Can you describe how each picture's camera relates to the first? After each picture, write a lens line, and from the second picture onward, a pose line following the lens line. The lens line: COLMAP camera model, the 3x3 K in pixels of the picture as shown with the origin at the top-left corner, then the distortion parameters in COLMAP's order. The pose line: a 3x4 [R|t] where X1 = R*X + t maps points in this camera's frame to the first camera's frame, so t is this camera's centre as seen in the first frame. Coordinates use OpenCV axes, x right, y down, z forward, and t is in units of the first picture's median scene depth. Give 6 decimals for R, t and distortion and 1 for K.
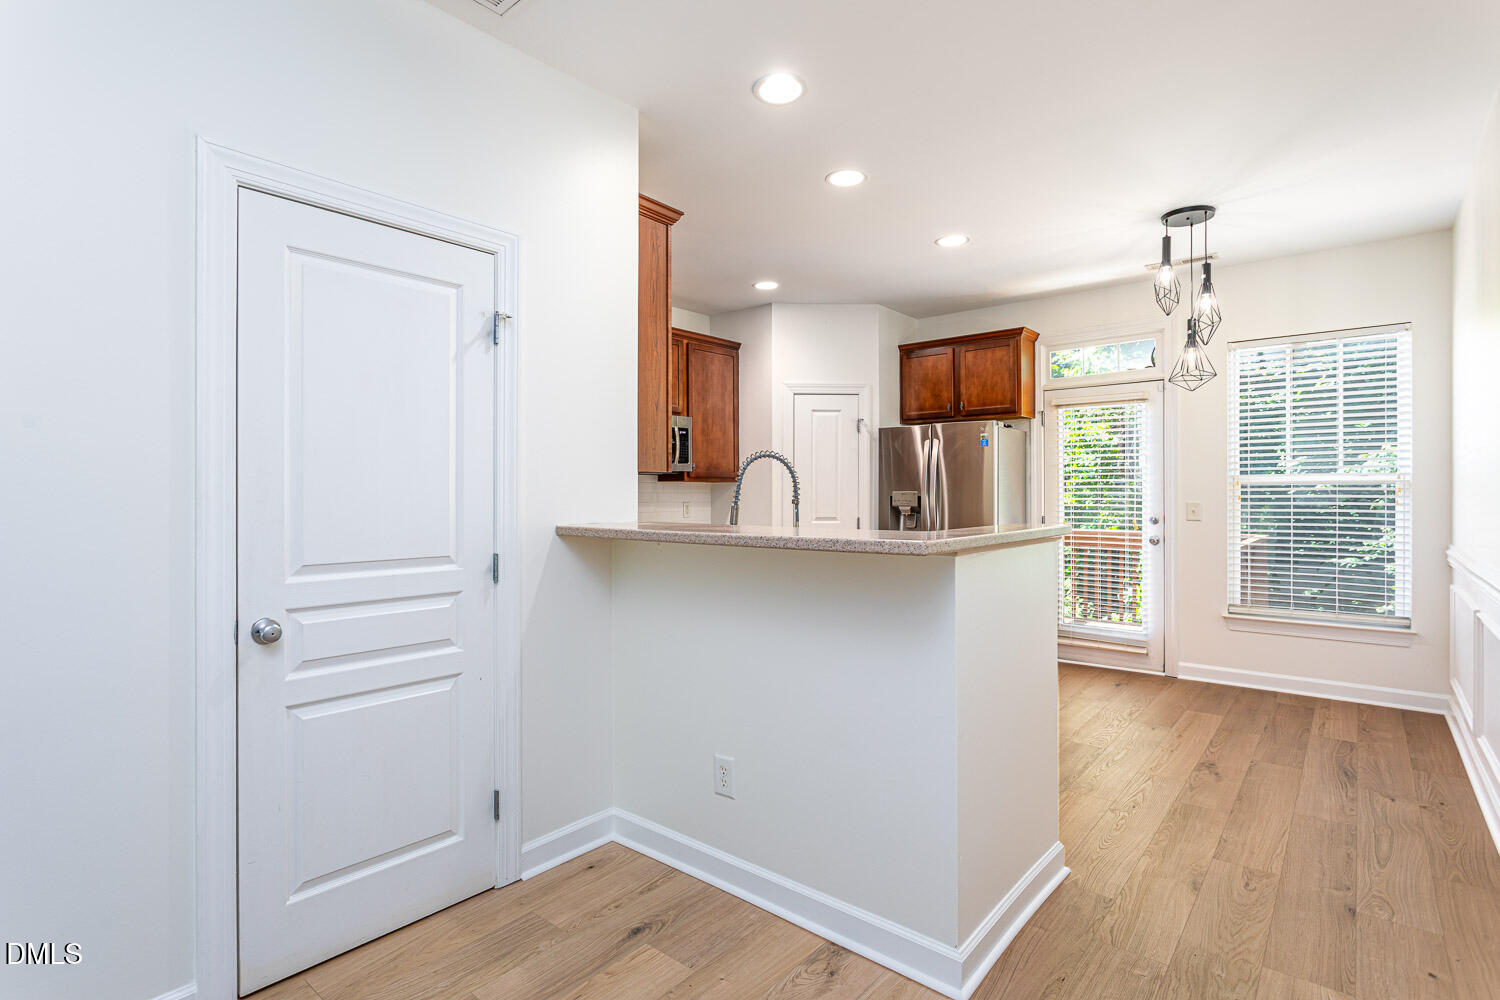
lens RADIAL K [[735.3, 0, 744.4], [0, 735.3, 492.8], [0, 0, 1]] dist [-0.000195, -0.000192]
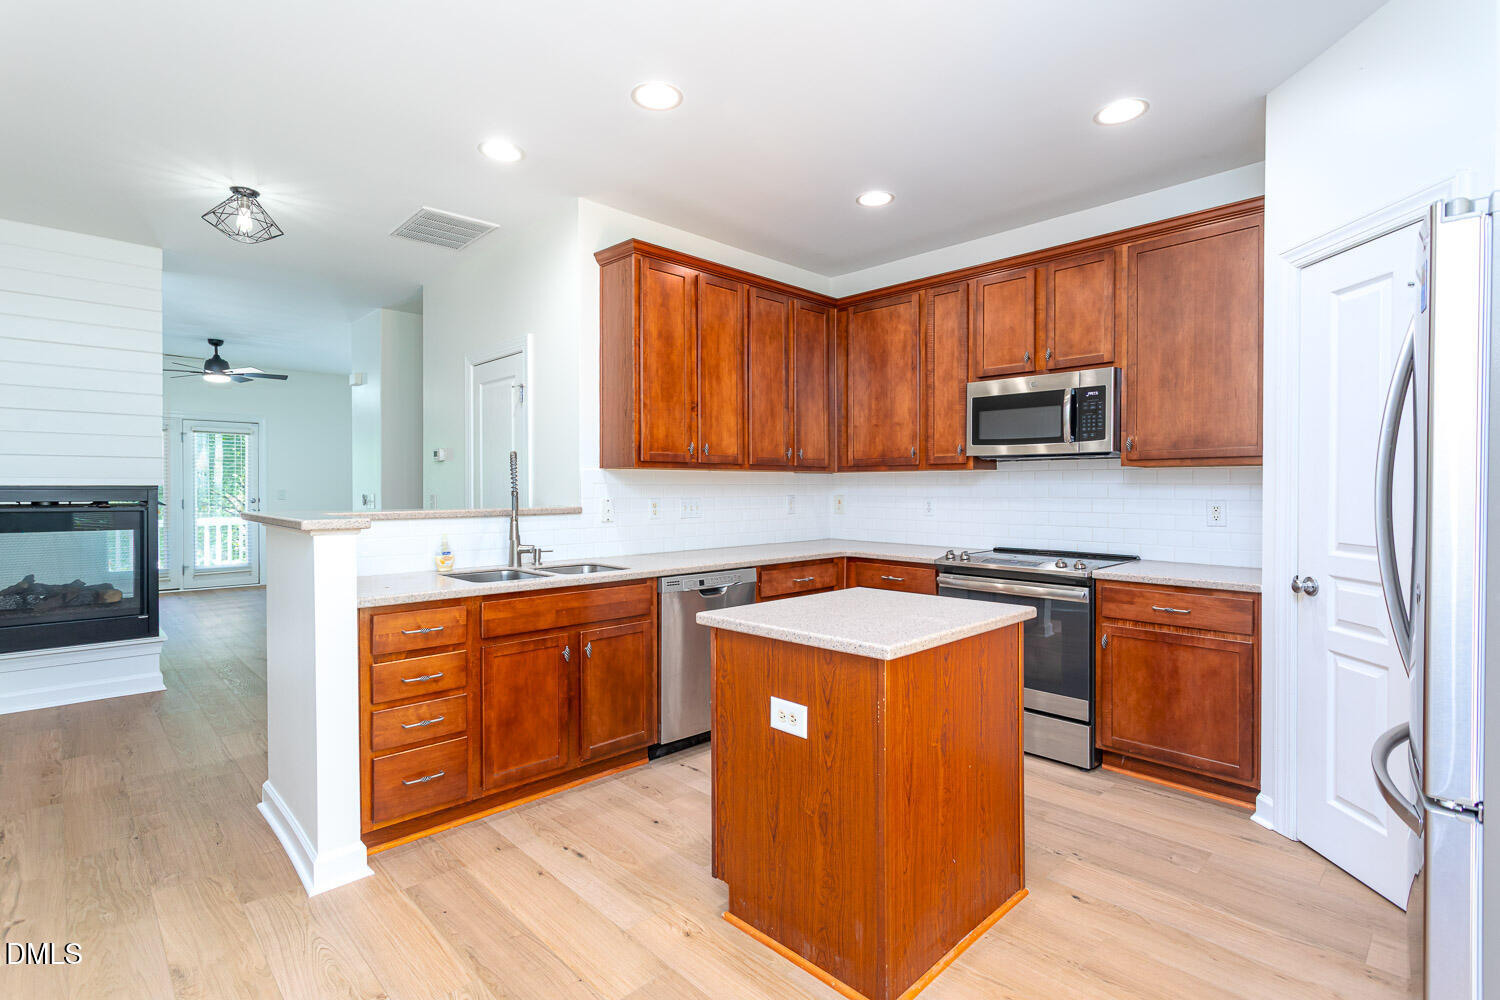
lens RADIAL K [[706.4, 0, 740.7], [0, 706.4, 495.0], [0, 0, 1]] dist [-0.000955, -0.000767]
pose [[-0.105361, 0.011218, -0.994371, 0.906441], [0.001630, 0.999937, 0.011109, 0.001476], [0.994433, -0.000451, -0.105373, 1.172465]]
